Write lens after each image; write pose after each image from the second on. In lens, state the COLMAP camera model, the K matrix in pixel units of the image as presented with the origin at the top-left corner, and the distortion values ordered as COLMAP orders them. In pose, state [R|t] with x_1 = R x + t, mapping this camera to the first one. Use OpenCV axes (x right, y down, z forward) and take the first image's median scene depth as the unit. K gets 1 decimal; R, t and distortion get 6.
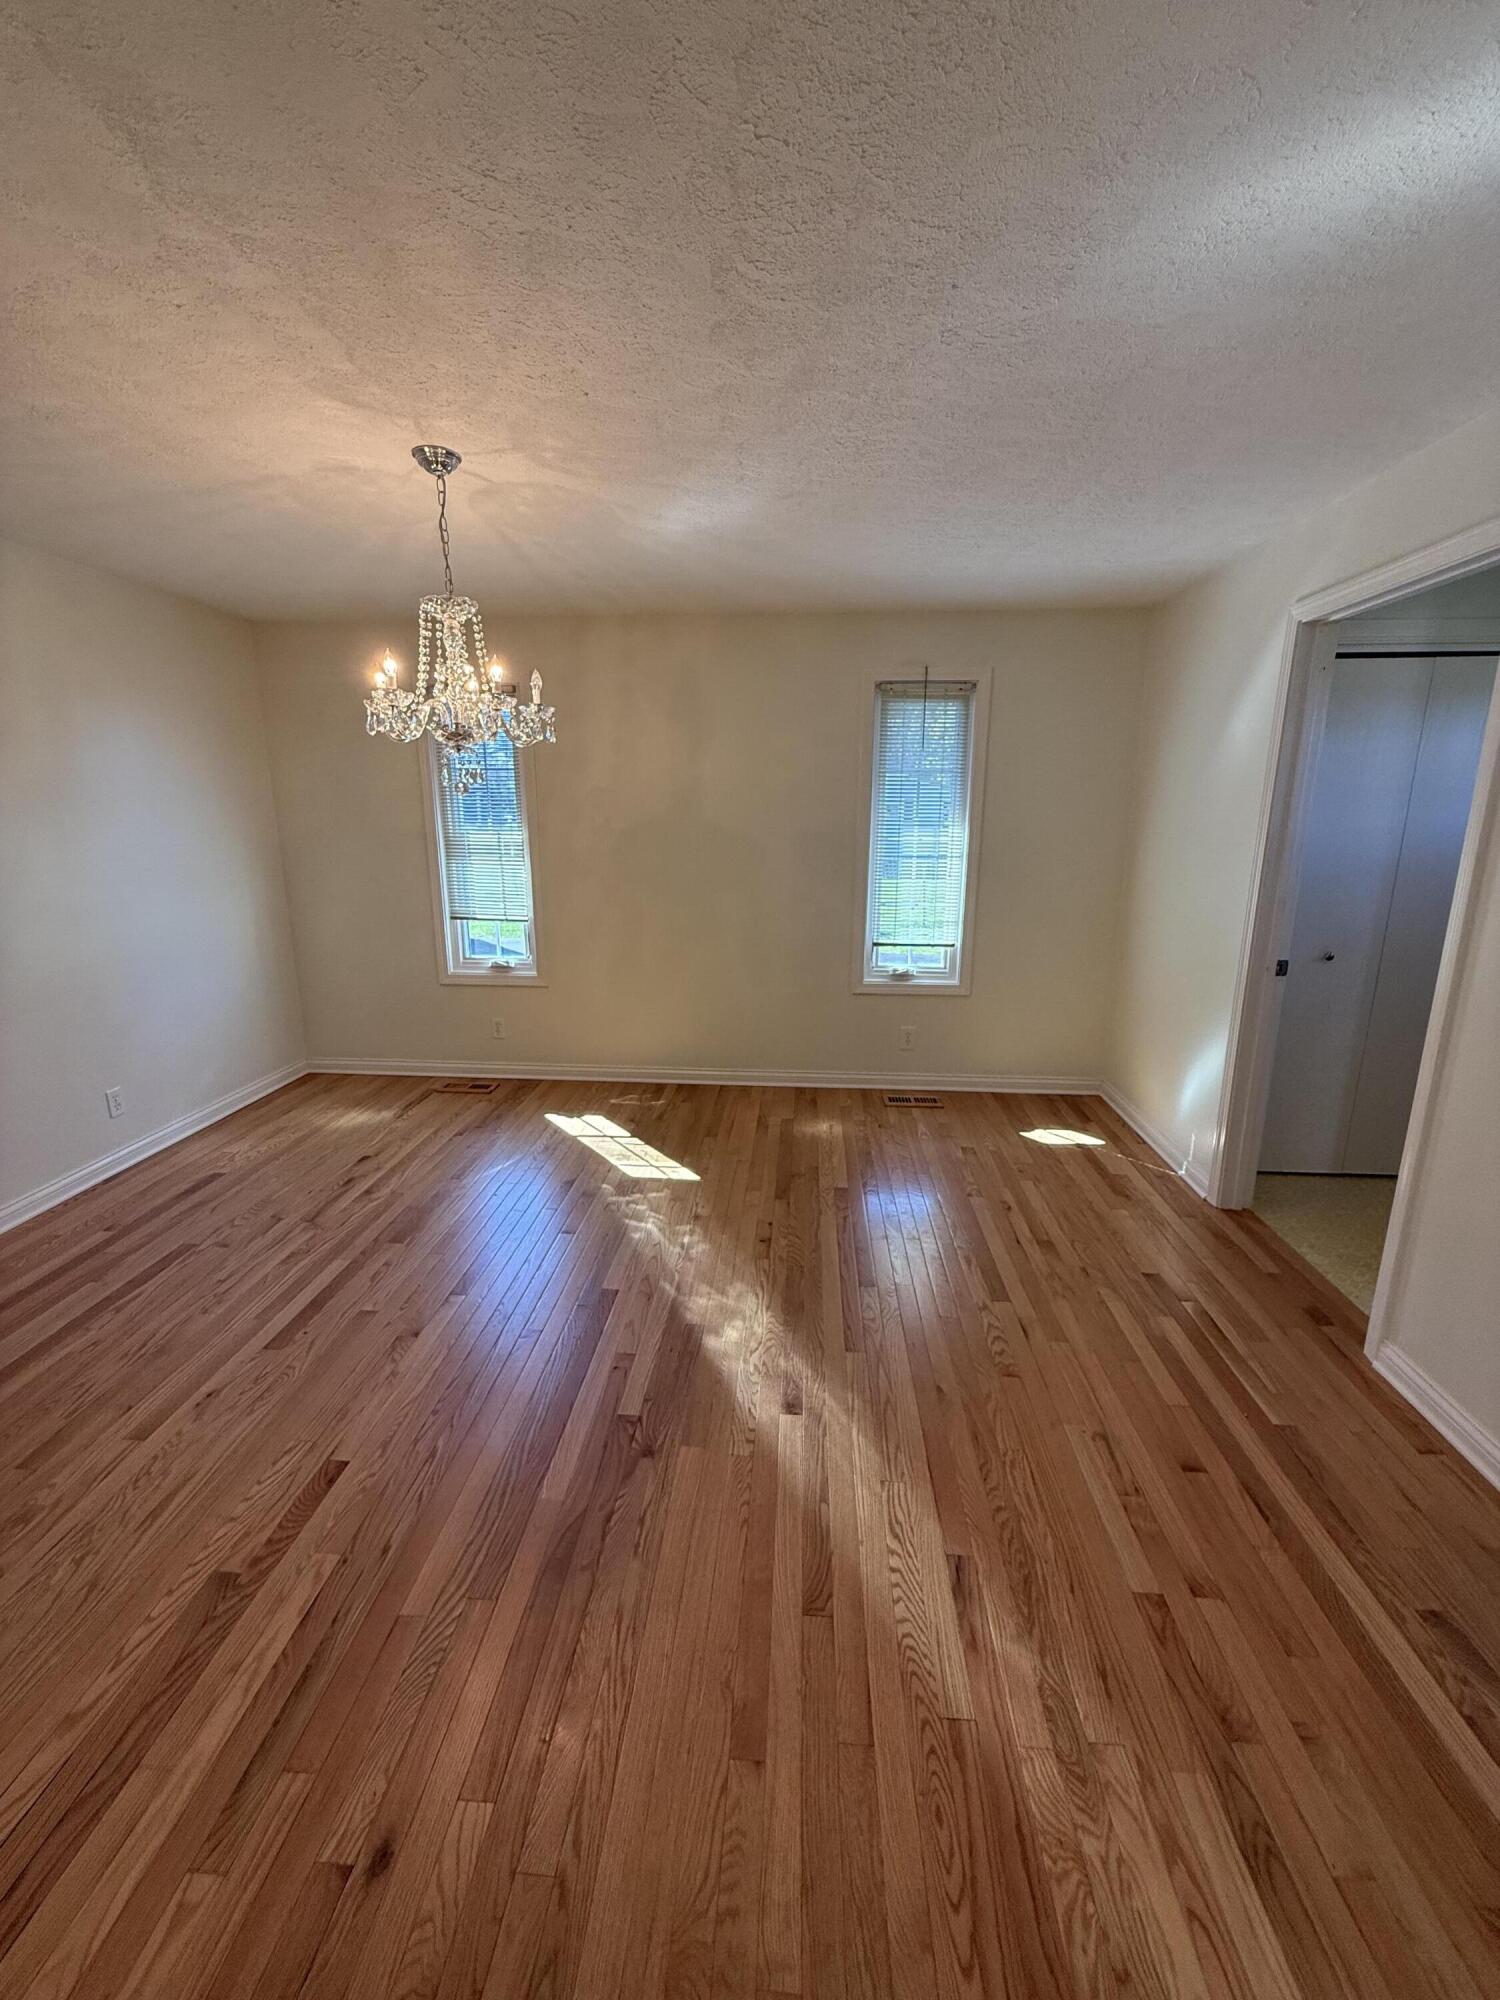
lens RADIAL K [[796.1, 0, 751.5], [0, 796.1, 997.0], [0, 0, 1]] dist [-0.001330, 0.000106]
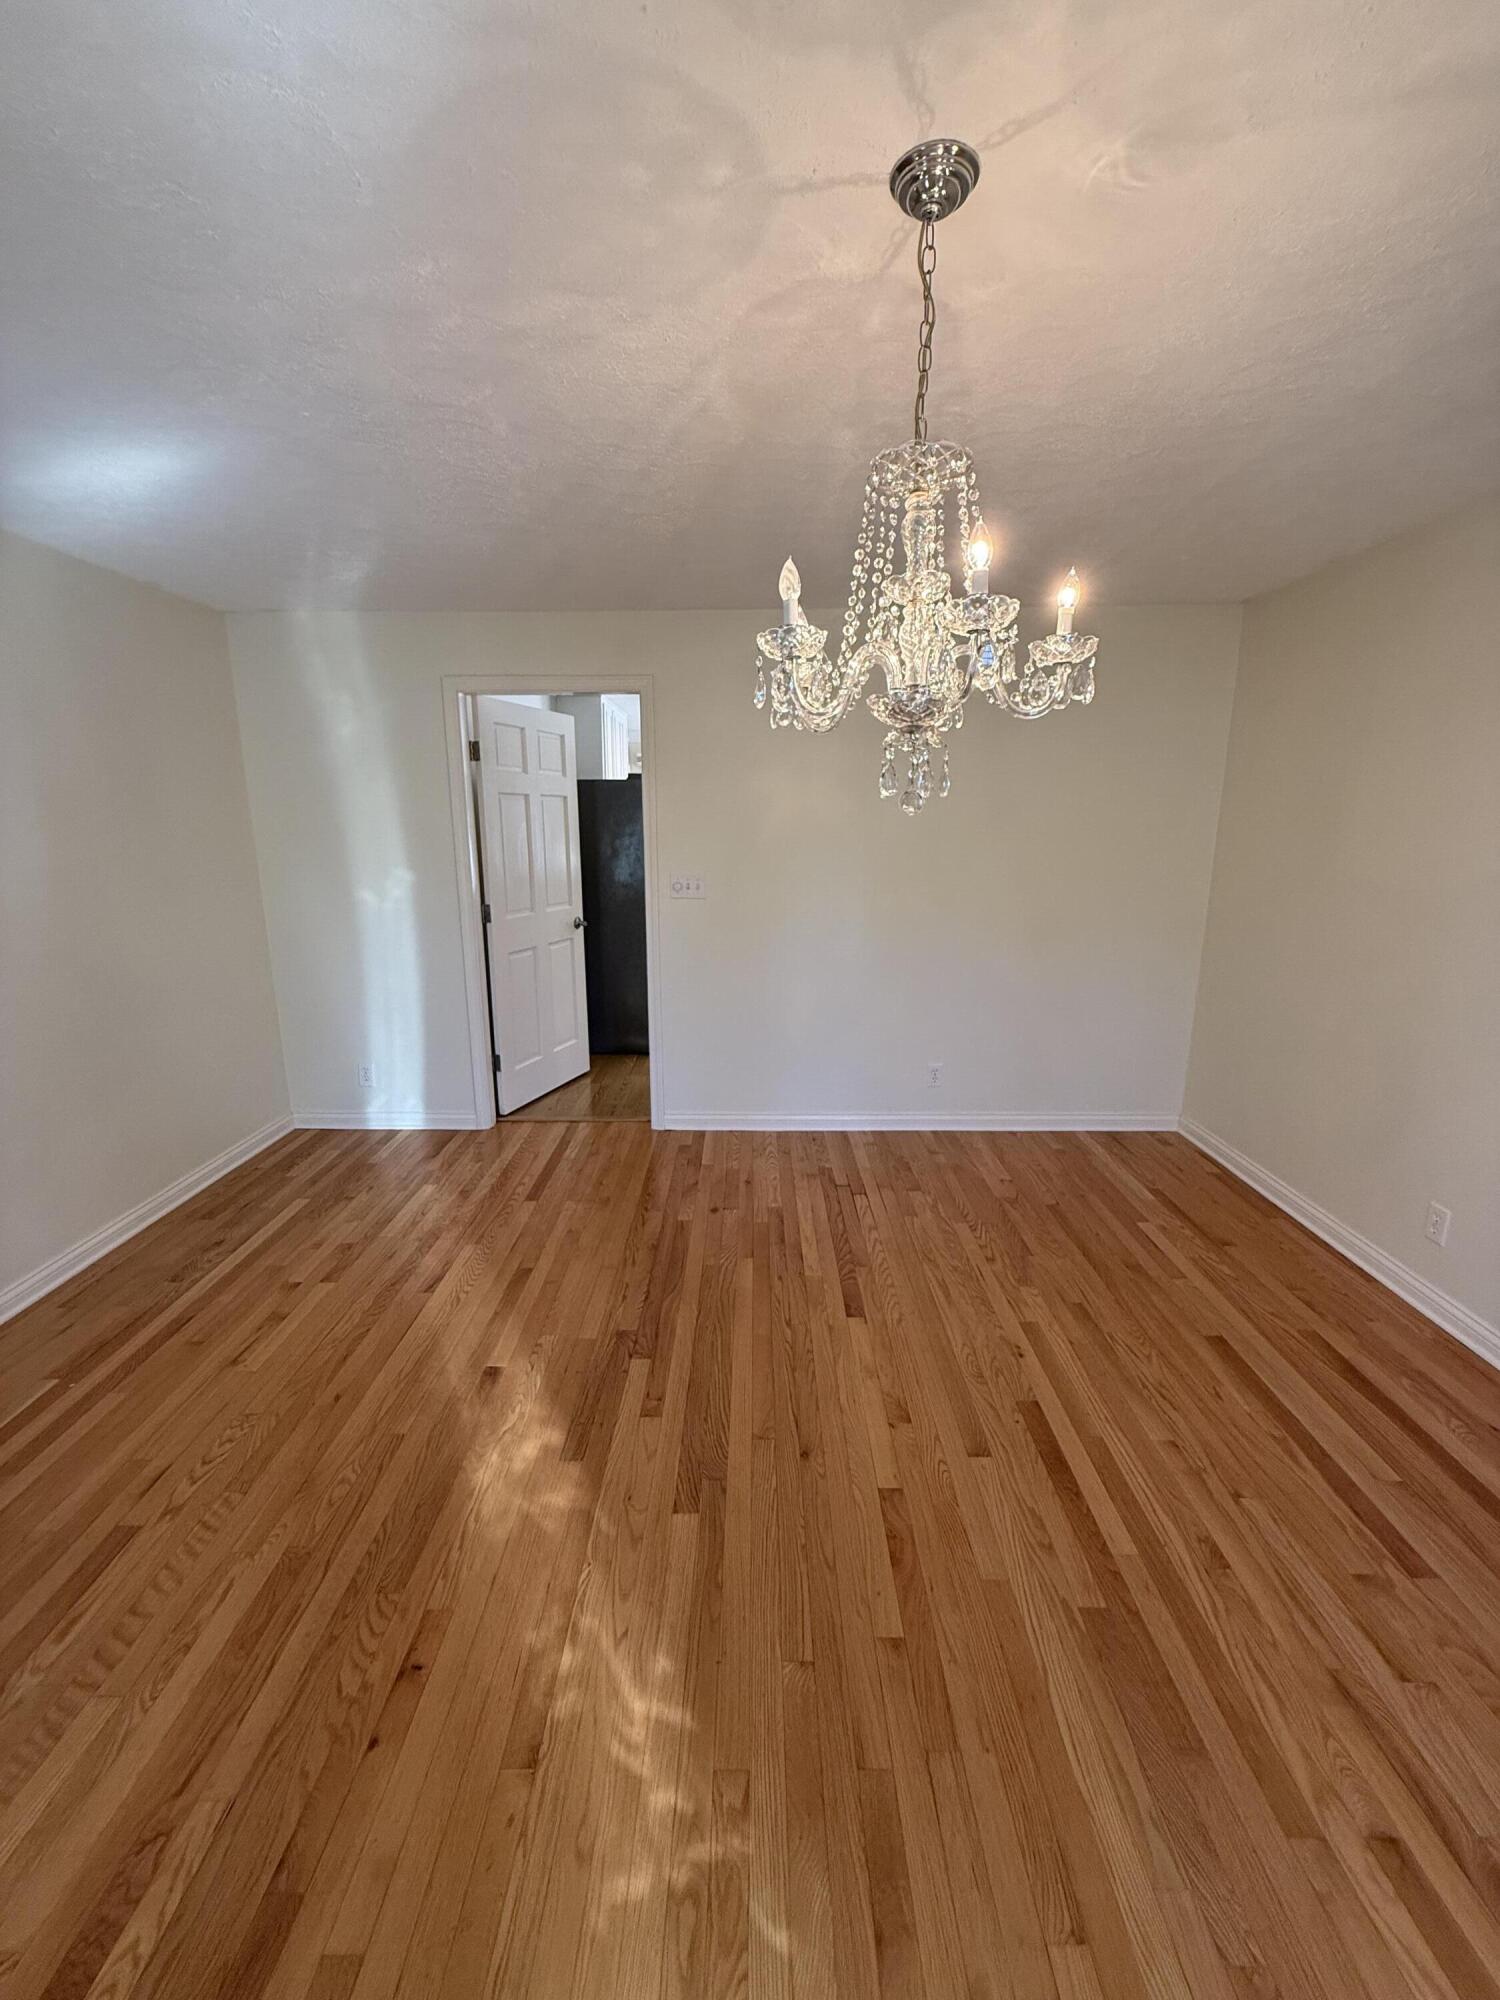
lens RADIAL K [[796.1, 0, 751.5], [0, 796.1, 997.0], [0, 0, 1]] dist [-0.001330, 0.000106]
pose [[-0.997944, 0.013683, -0.062607, -0.239393], [-0.014960, 0.900208, 0.435204, -0.427160], [0.062314, 0.435246, -0.898153, 1.742289]]
